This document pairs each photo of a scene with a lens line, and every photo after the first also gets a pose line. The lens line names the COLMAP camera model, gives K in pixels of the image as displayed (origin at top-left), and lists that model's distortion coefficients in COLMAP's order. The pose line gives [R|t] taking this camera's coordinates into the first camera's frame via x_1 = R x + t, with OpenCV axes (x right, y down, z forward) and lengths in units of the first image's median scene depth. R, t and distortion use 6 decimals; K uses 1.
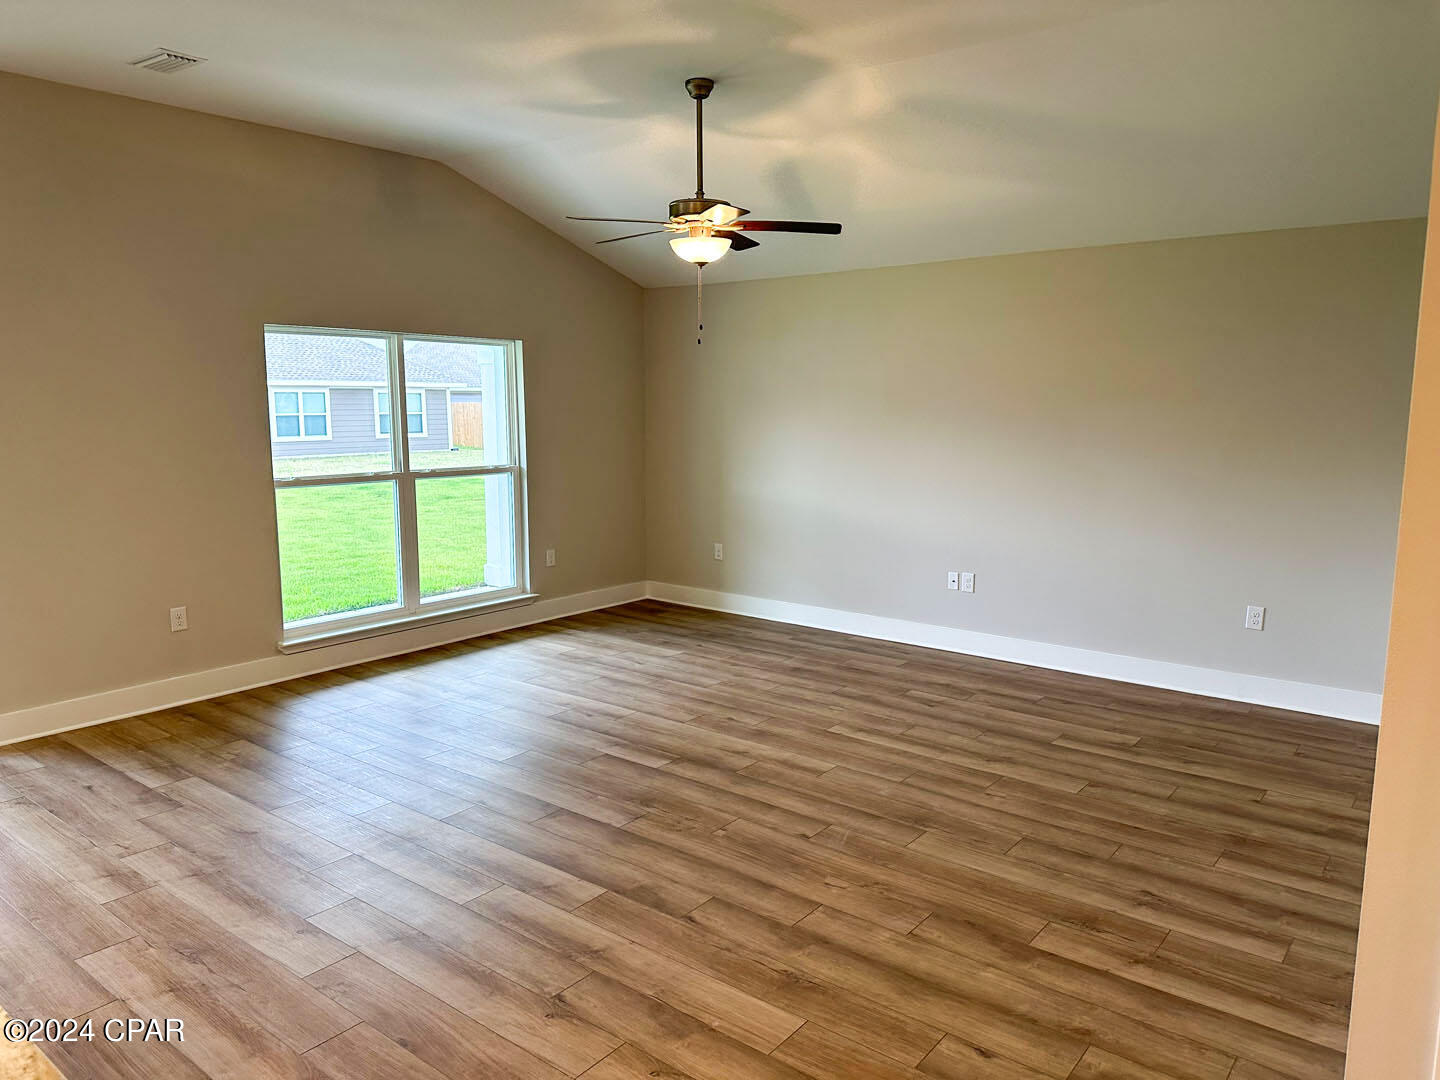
lens RADIAL K [[1006.9, 0, 719.6], [0, 1006.9, 536.7], [0, 0, 1]] dist [0.053296, -0.036437]
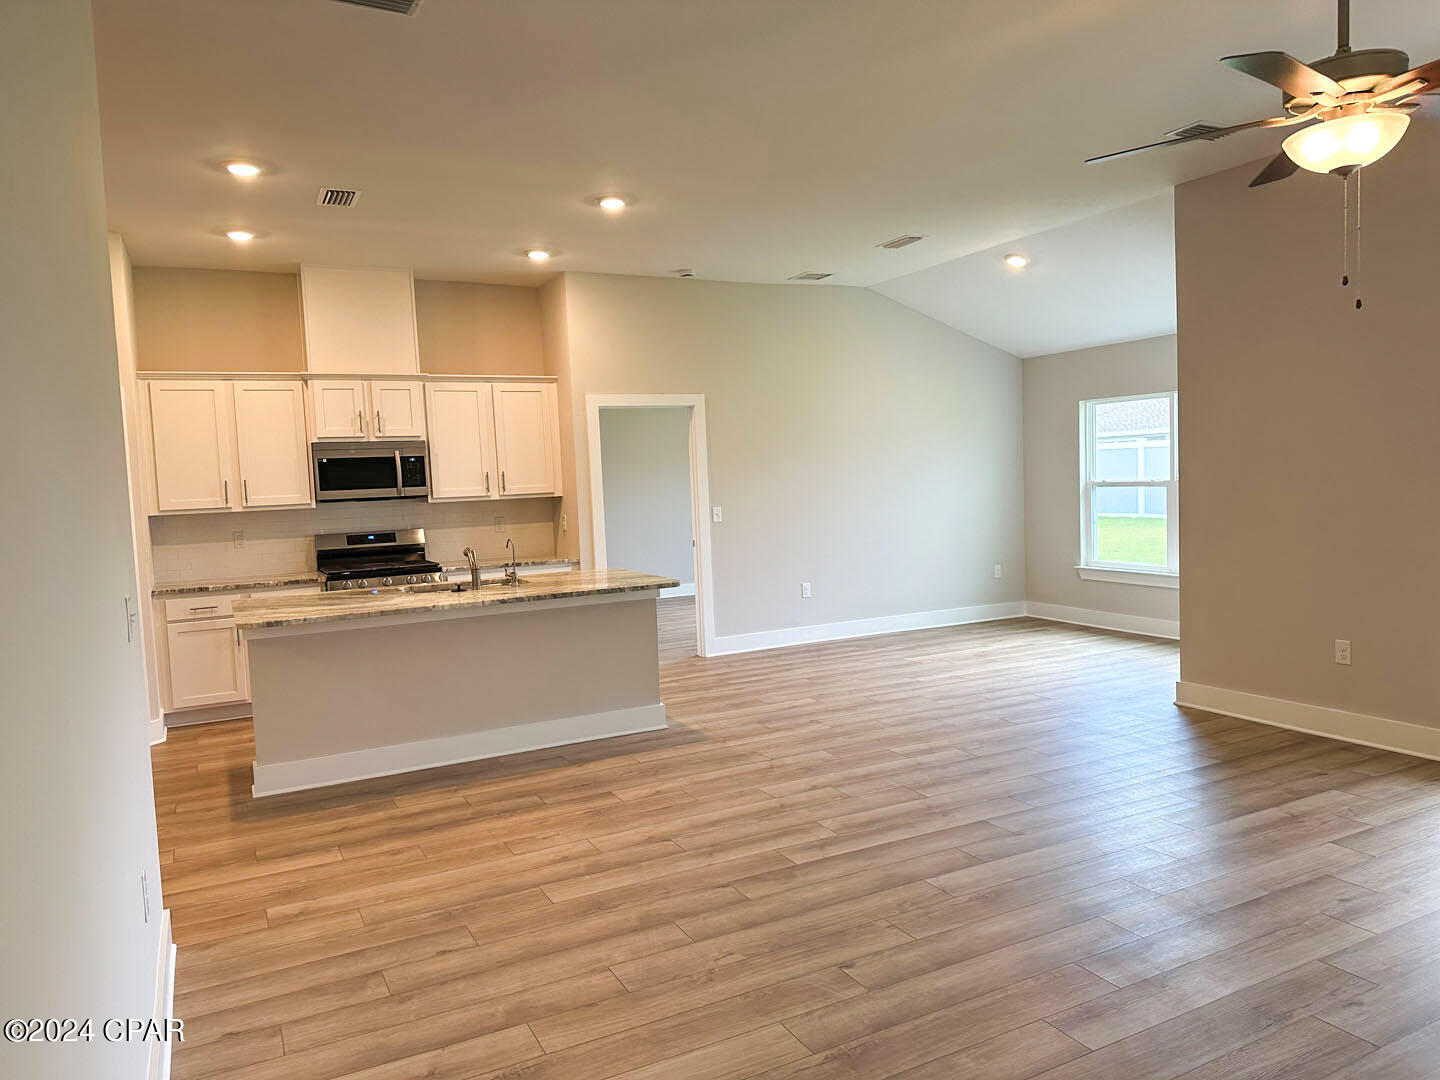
lens RADIAL K [[1006.9, 0, 721.2], [0, 1006.9, 544.5], [0, 0, 1]] dist [0.053296, -0.036437]
pose [[-0.405594, 0.083751, -0.910208, 1.049623], [-0.089562, 0.987361, 0.130759, -0.167966], [0.909655, 0.134555, -0.392967, 1.482493]]
